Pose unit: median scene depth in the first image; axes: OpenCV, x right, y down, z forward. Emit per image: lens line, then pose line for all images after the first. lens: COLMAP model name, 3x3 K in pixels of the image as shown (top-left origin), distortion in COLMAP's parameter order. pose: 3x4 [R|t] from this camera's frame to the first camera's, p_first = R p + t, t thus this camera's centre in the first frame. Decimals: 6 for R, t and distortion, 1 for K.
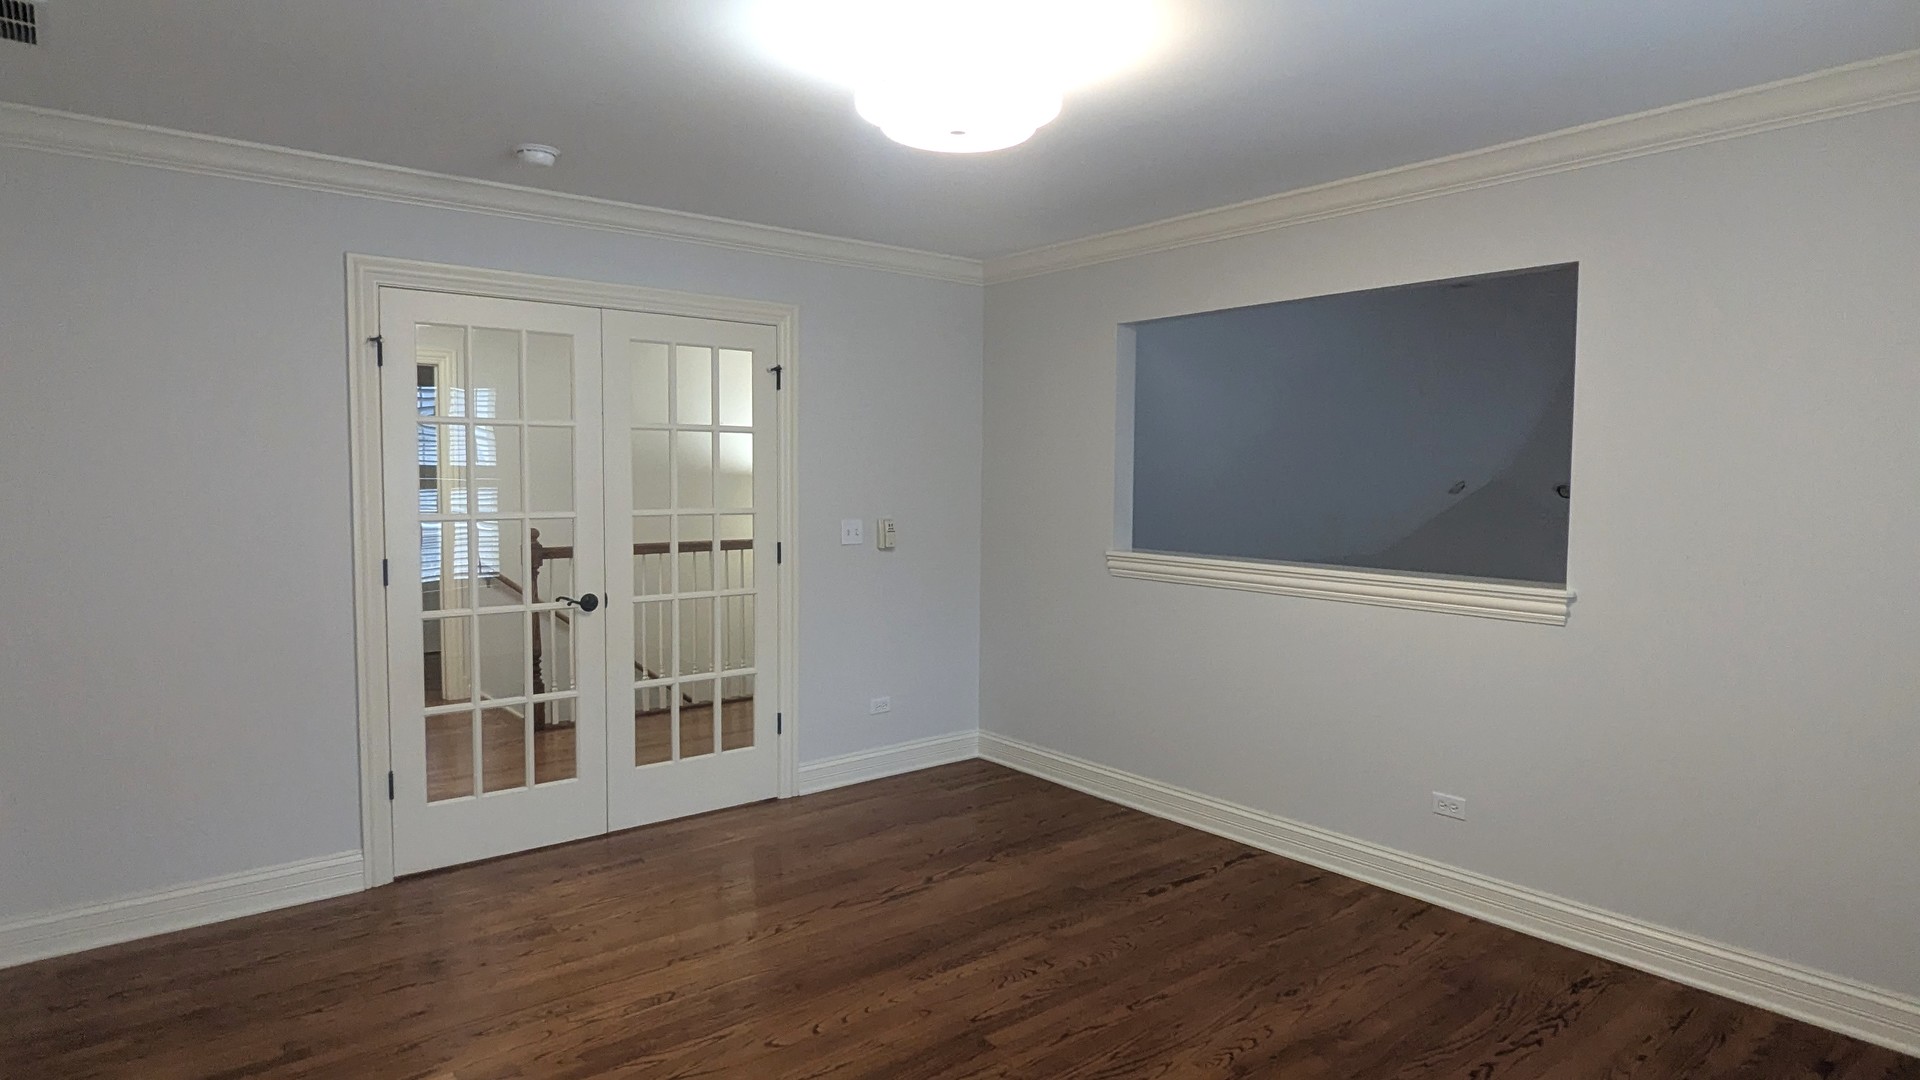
lens RADIAL K [[1072.6, 0, 939.4], [0, 1072.6, 535.2], [0, 0, 1]] dist [0.003421, 0.001243]
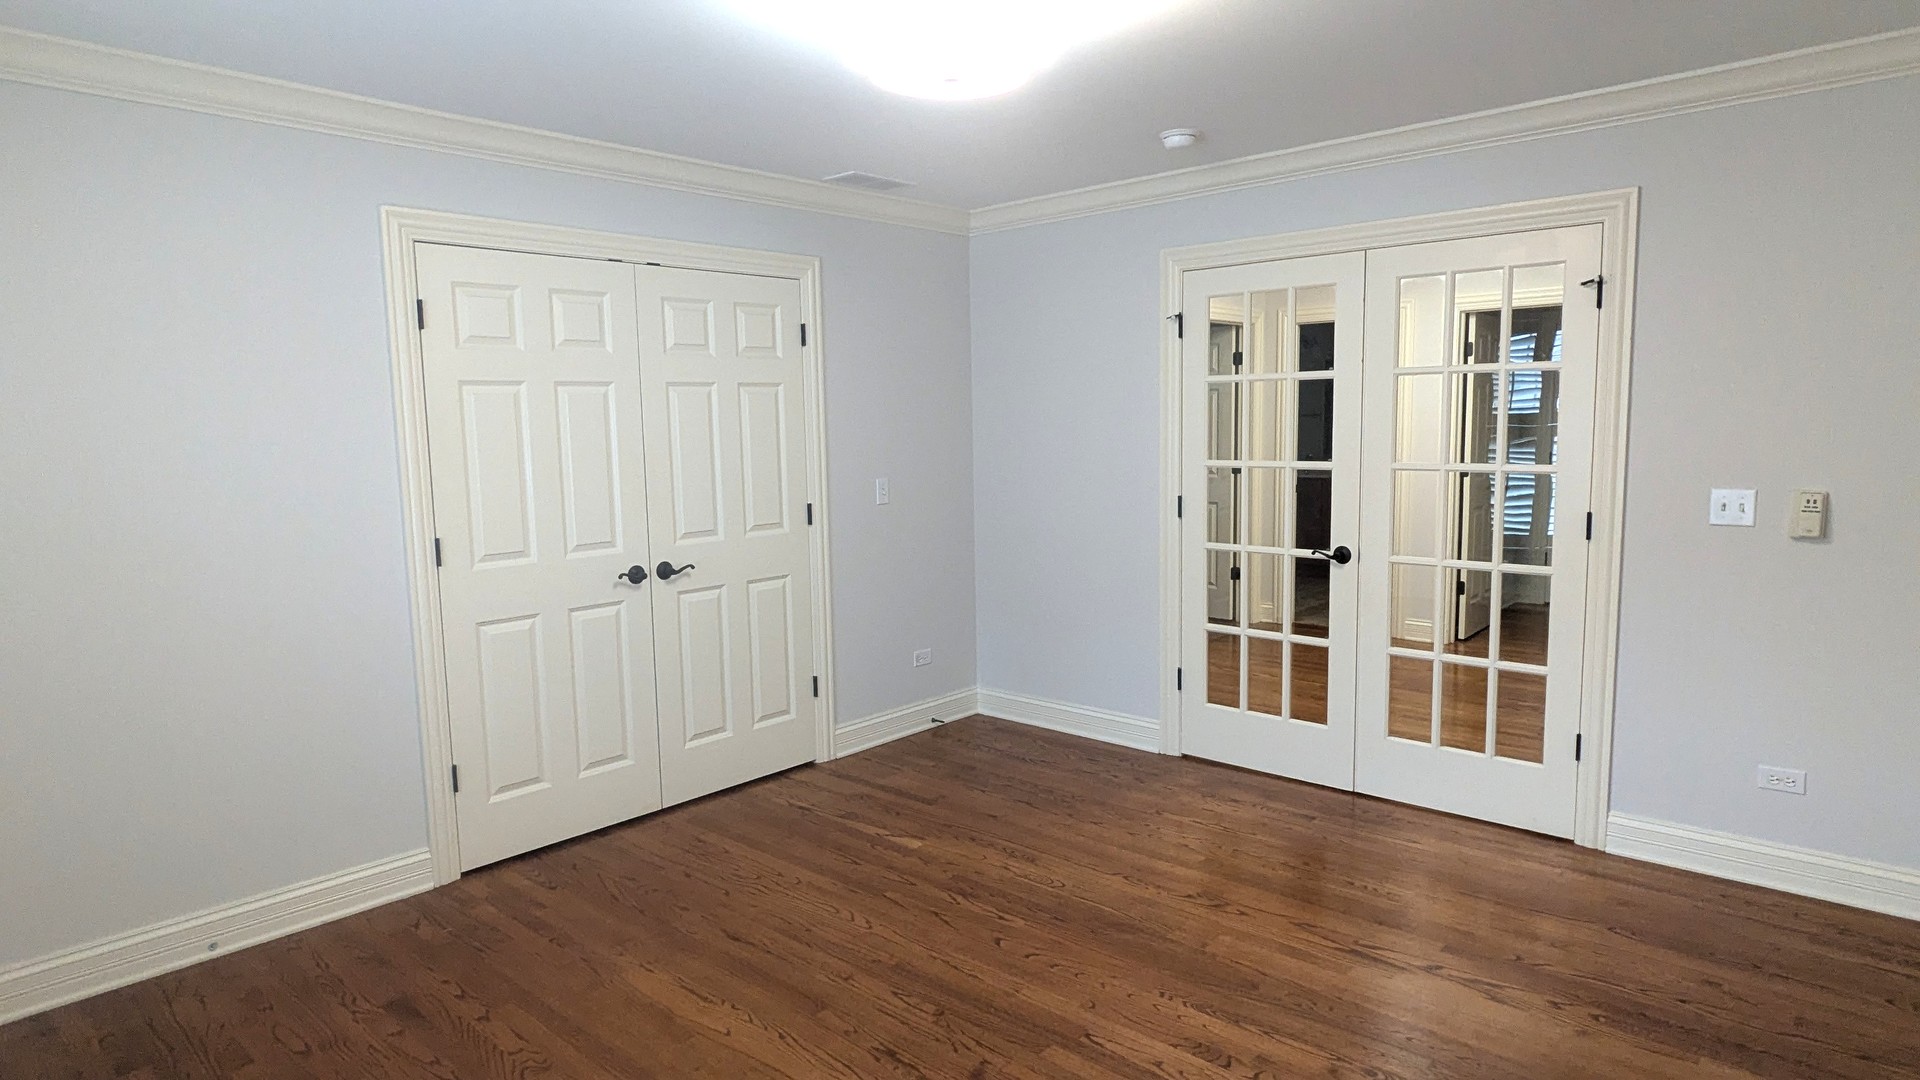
lens RADIAL K [[1050.7, 0, 963.8], [0, 1050.7, 530.9], [0, 0, 1]] dist [-0.003782, 0.000036]
pose [[0.179297, 0.094797, -0.979217, 0.596909], [-0.043285, 0.995143, 0.088414, -0.031789], [0.982842, 0.026533, 0.182529, 0.516125]]
